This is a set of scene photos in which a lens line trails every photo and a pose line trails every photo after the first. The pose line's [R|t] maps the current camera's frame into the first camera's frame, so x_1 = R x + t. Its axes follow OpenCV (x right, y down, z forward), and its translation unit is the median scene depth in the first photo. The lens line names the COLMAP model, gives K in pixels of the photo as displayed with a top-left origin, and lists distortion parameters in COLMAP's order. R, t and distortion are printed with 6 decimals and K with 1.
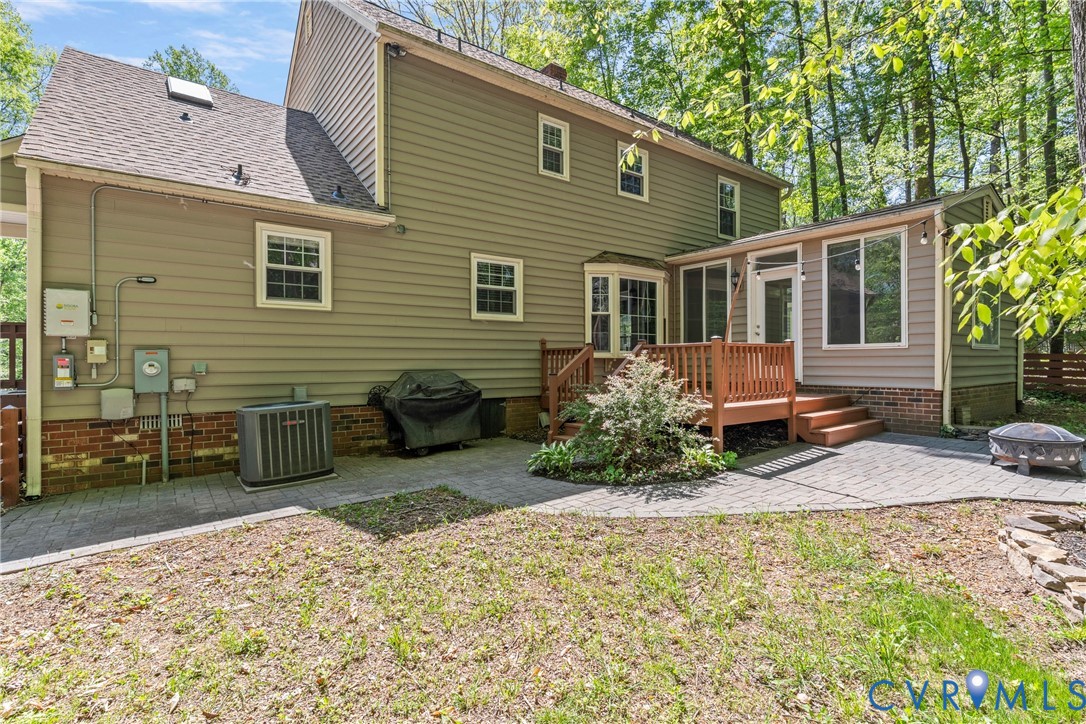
lens RADIAL K [[527.1, 0, 543.3], [0, 527.1, 359.4], [0, 0, 1]] dist [0.008150, 0.000170]
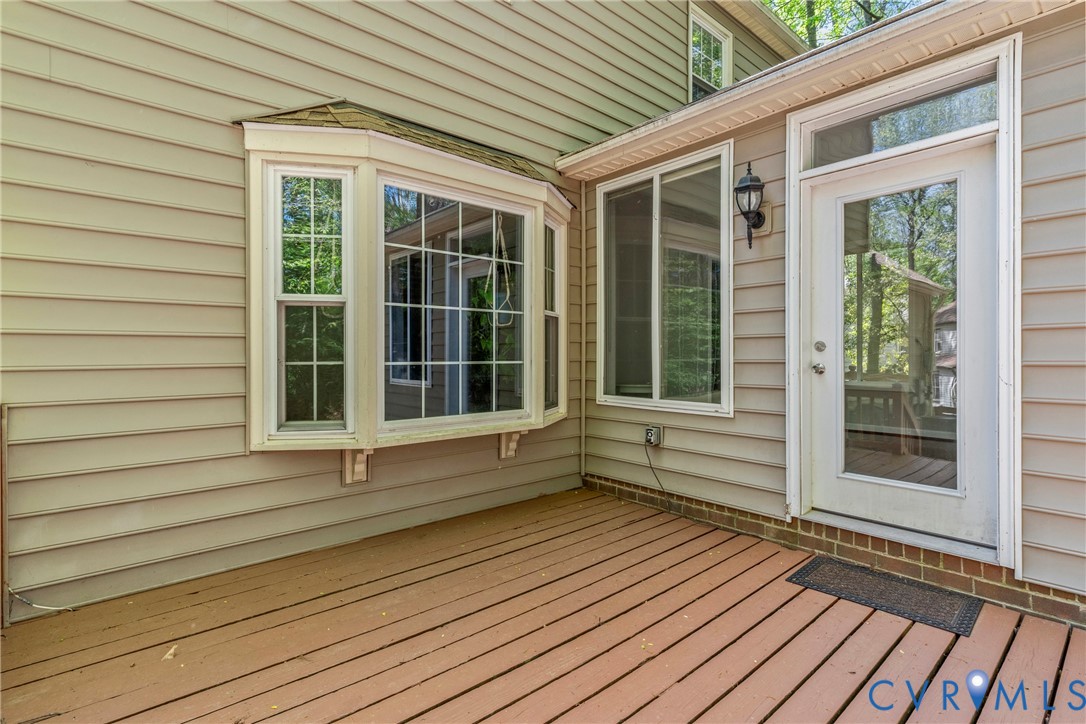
lens RADIAL K [[527.1, 0, 540.0], [0, 527.1, 354.6], [0, 0, 1]] dist [0.008150, 0.000170]
pose [[0.997729, 0.004136, 0.067235, 0.235984], [-0.004303, 0.999988, 0.002336, -0.062013], [-0.067224, -0.002620, 0.997734, 0.753924]]
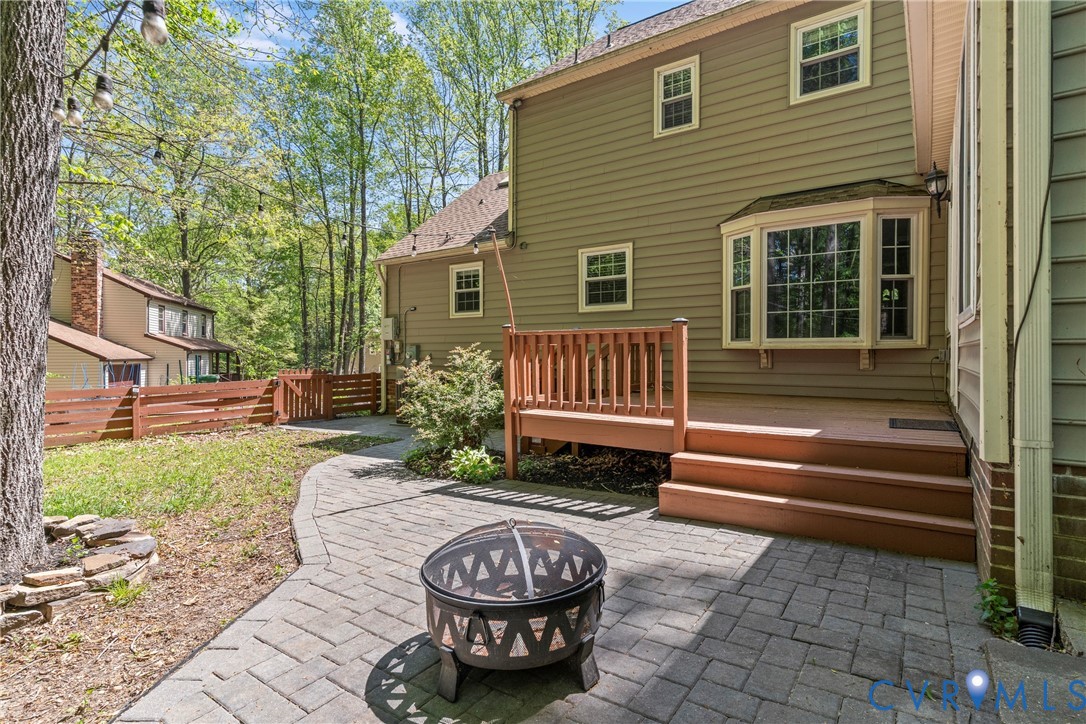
lens RADIAL K [[527.1, 0, 552.3], [0, 527.1, 355.1], [0, 0, 1]] dist [0.008150, 0.000170]
pose [[0.321555, 0.009154, -0.946847, 0.779223], [0.001977, 0.999945, 0.010339, -0.002139], [0.946889, -0.005197, 0.321519, 0.561920]]
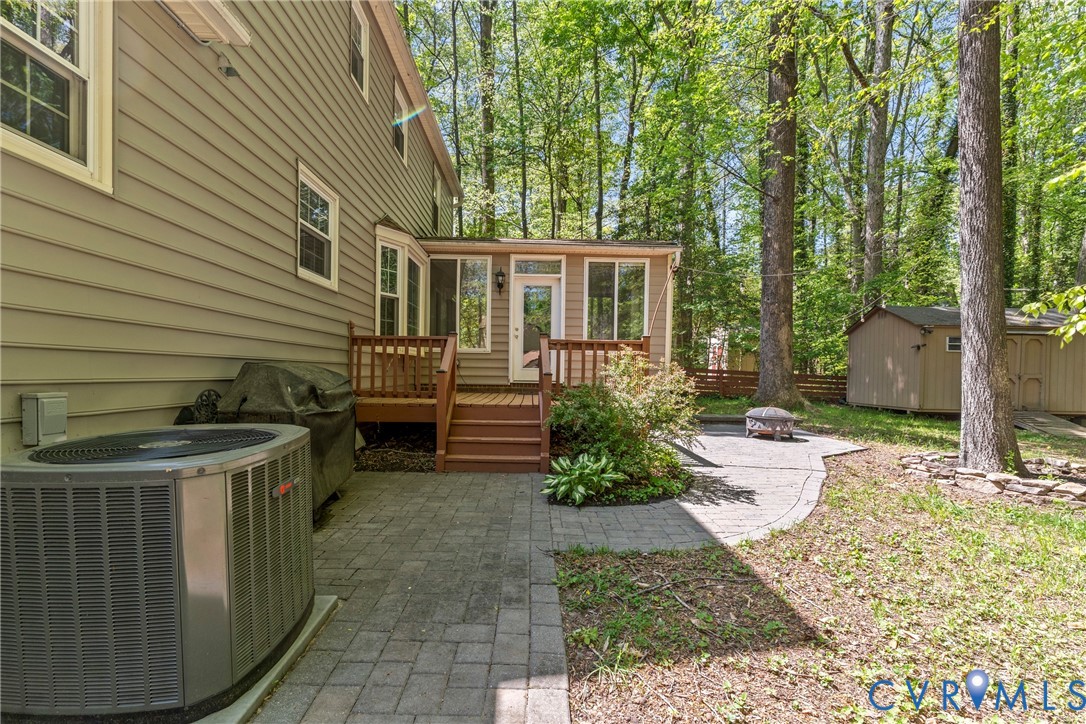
lens RADIAL K [[527.1, 0, 551.4], [0, 527.1, 369.8], [0, 0, 1]] dist [0.008150, 0.000170]
pose [[0.568945, 0.017900, 0.822181, -0.416807], [-0.019732, 0.999772, -0.008113, 0.024498], [-0.822139, -0.011607, 0.569169, 0.404021]]
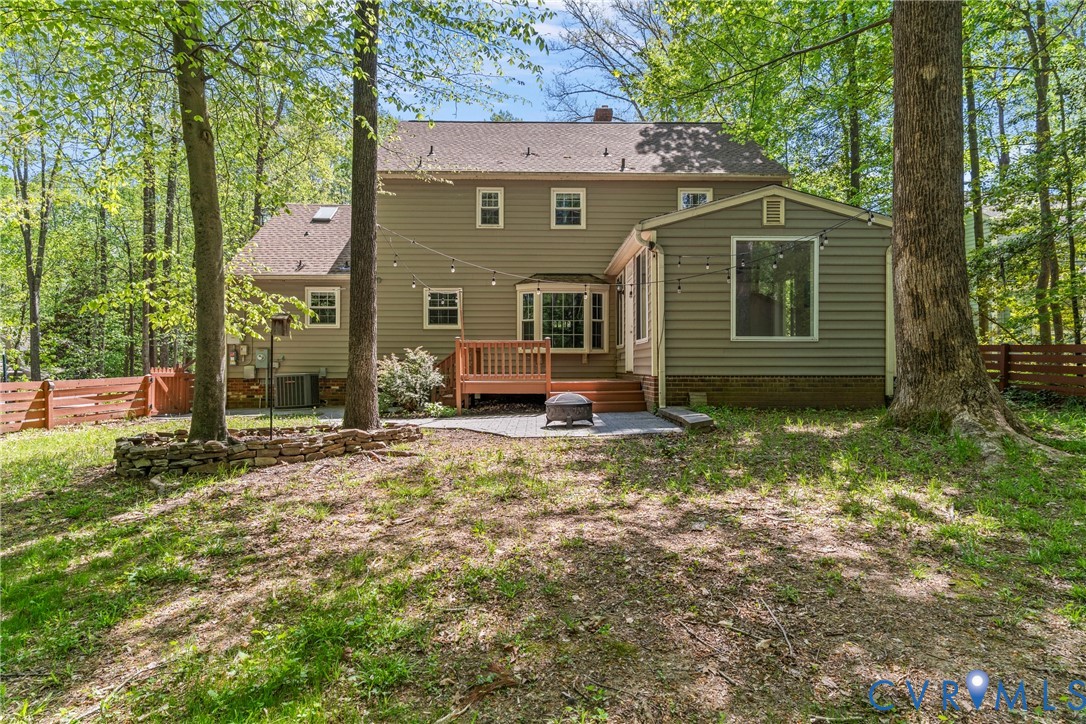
lens RADIAL K [[566.3, 0, 536.7], [0, 566.3, 359.1], [0, 0, 1]] dist [0.001726, 0.000286]
pose [[0.808882, -0.002959, -0.587963, 1.068993], [-0.003135, 0.999951, -0.009347, 0.028221], [0.587962, 0.009404, 0.808834, -0.180032]]
